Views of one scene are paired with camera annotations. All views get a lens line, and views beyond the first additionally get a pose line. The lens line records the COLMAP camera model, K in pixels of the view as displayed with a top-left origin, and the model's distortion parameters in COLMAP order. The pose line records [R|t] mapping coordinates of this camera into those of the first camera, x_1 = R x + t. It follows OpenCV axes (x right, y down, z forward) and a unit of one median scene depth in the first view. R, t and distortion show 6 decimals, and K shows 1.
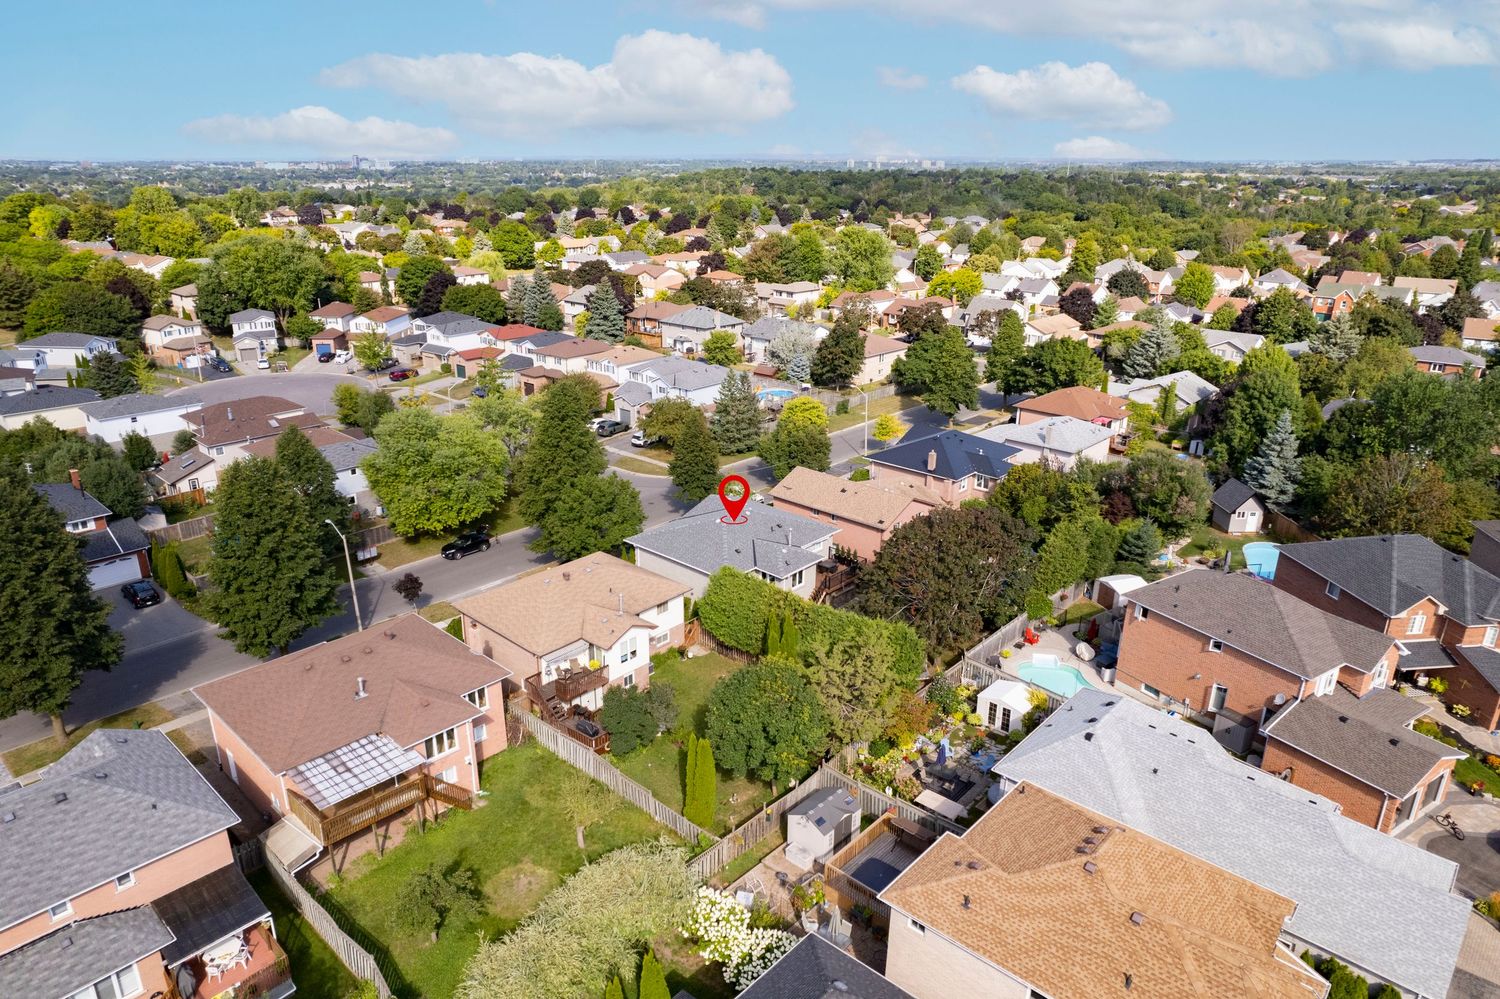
lens RADIAL K [[959.5, 0, 749.8], [0, 959.5, 502.9], [0, 0, 1]] dist [-0.086204, 0.077497]
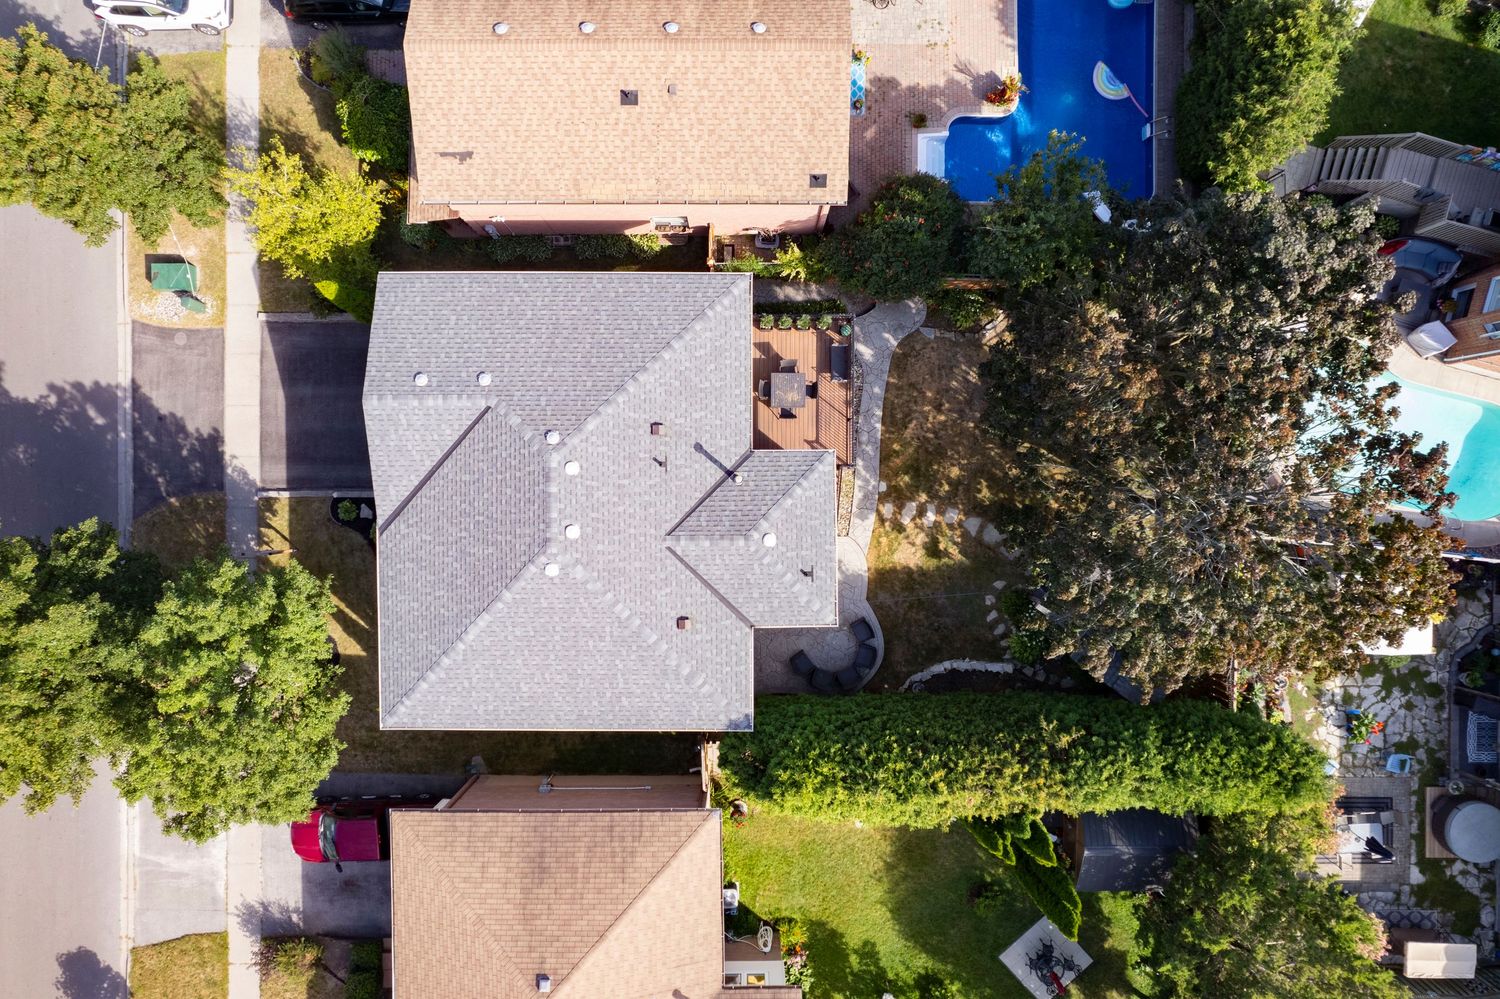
lens RADIAL K [[959.5, 0, 749.8], [0, 959.5, 502.9], [0, 0, 1]] dist [-0.086204, 0.077497]
pose [[0.741137, -0.671208, -0.013994, 0.022124], [0.226665, 0.230551, 0.946292, -0.156968], [-0.631933, -0.704504, 0.323010, 0.432421]]
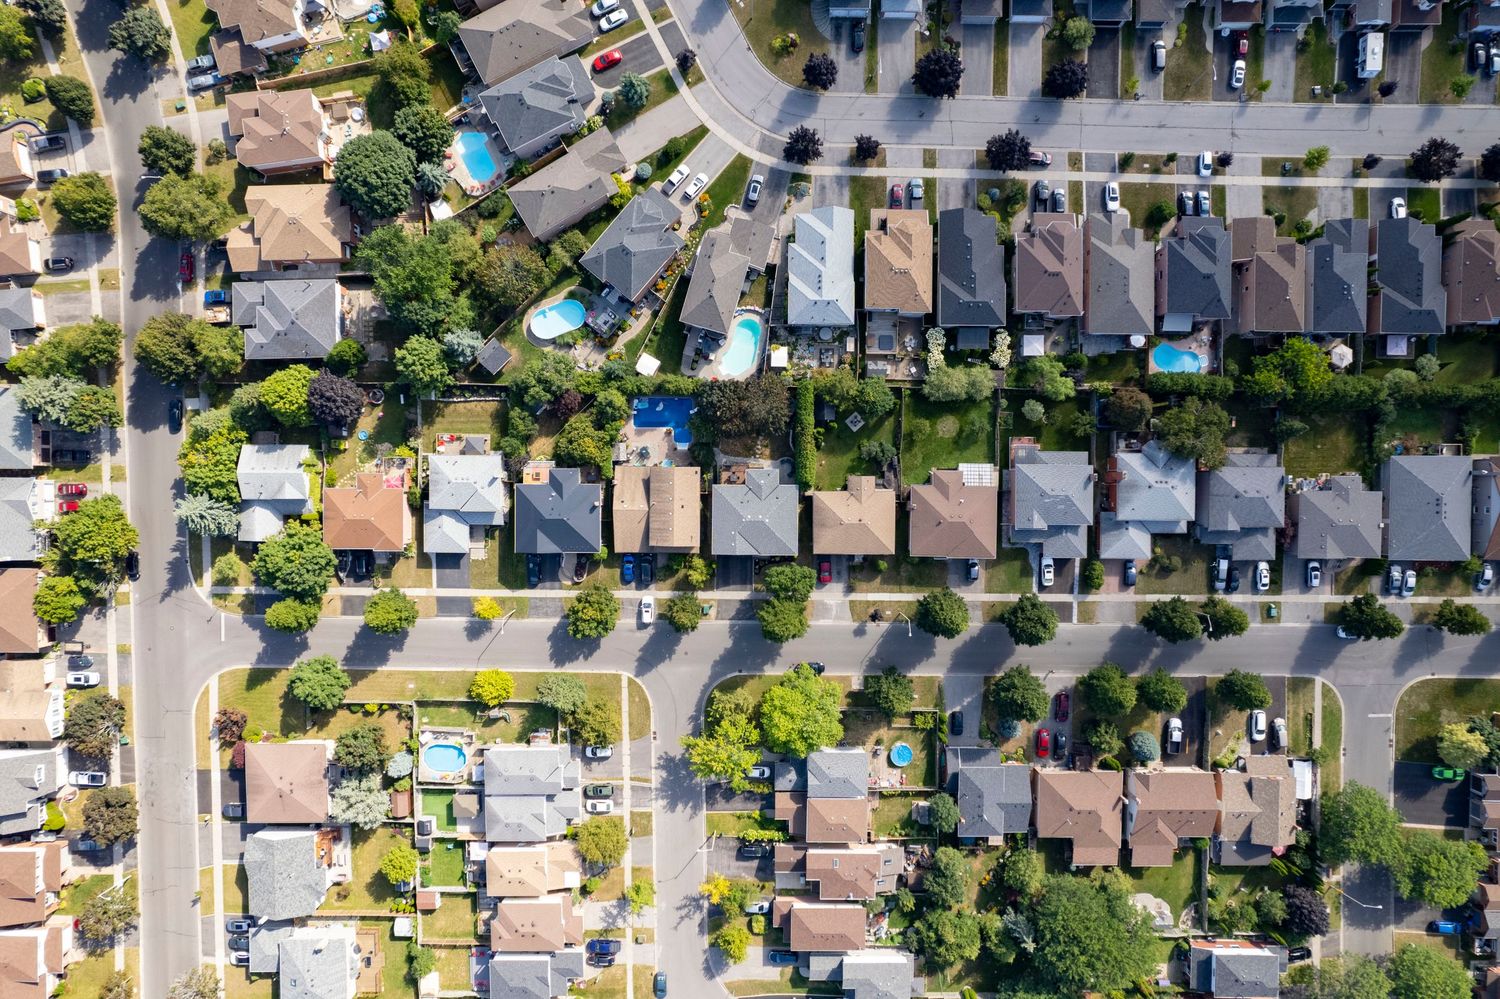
lens RADIAL K [[959.5, 0, 749.8], [0, 959.5, 502.9], [0, 0, 1]] dist [-0.086204, 0.077497]
pose [[-0.666407, -0.745427, -0.015517, 0.025431], [0.251044, -0.243930, 0.936736, -0.954878], [-0.702053, 0.620352, 0.349692, 0.147264]]
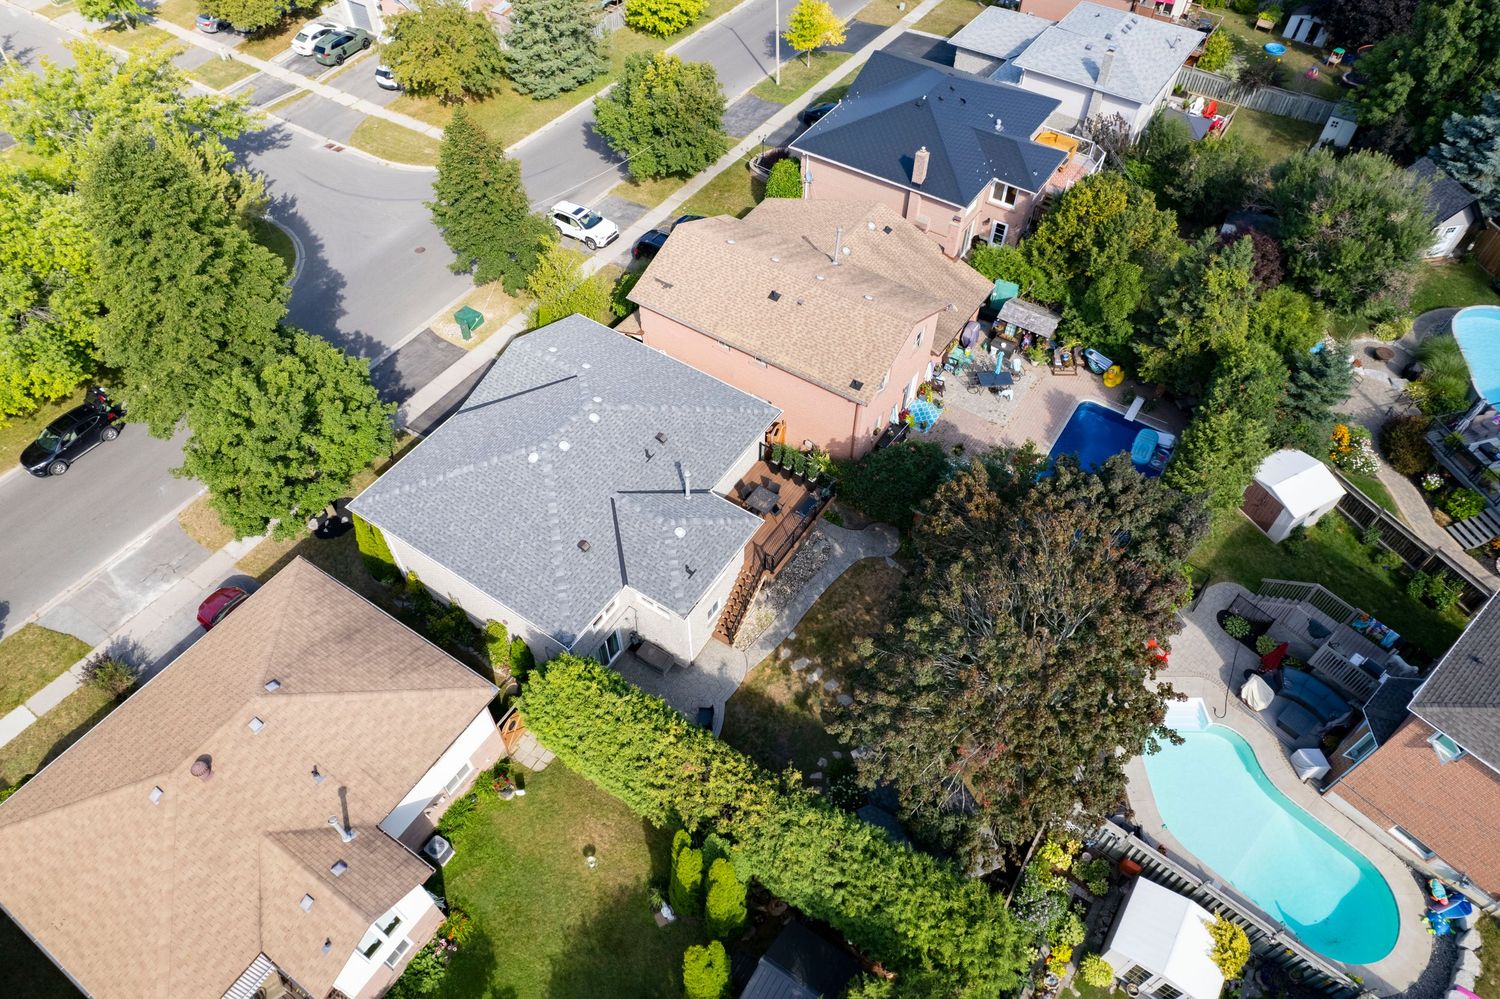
lens RADIAL K [[959.5, 0, 749.8], [0, 959.5, 502.9], [0, 0, 1]] dist [-0.086204, 0.077497]
pose [[0.988480, -0.118574, 0.094064, 0.013179], [0.053369, 0.854630, 0.516487, -0.102675], [-0.141632, -0.505517, 0.851113, 0.286361]]
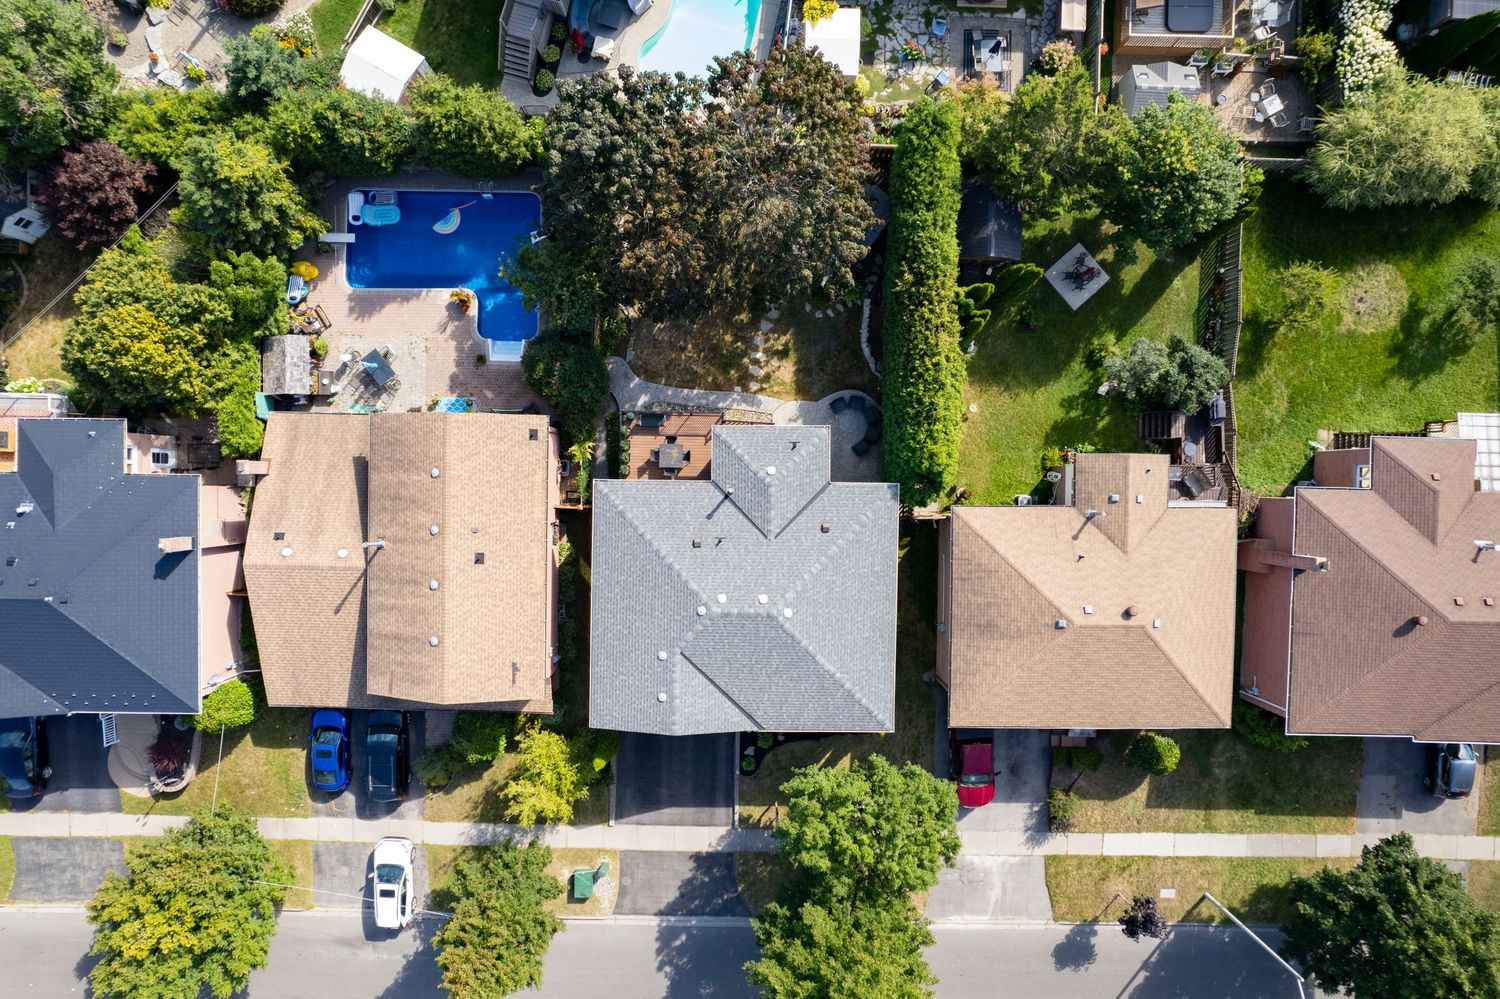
lens RADIAL K [[959.5, 0, 749.8], [0, 959.5, 502.9], [0, 0, 1]] dist [-0.086204, 0.077497]
pose [[-0.659738, -0.750936, -0.029016, 0.022742], [0.241995, -0.248844, 0.937825, -0.247427], [-0.711466, 0.611696, 0.345895, 0.397459]]
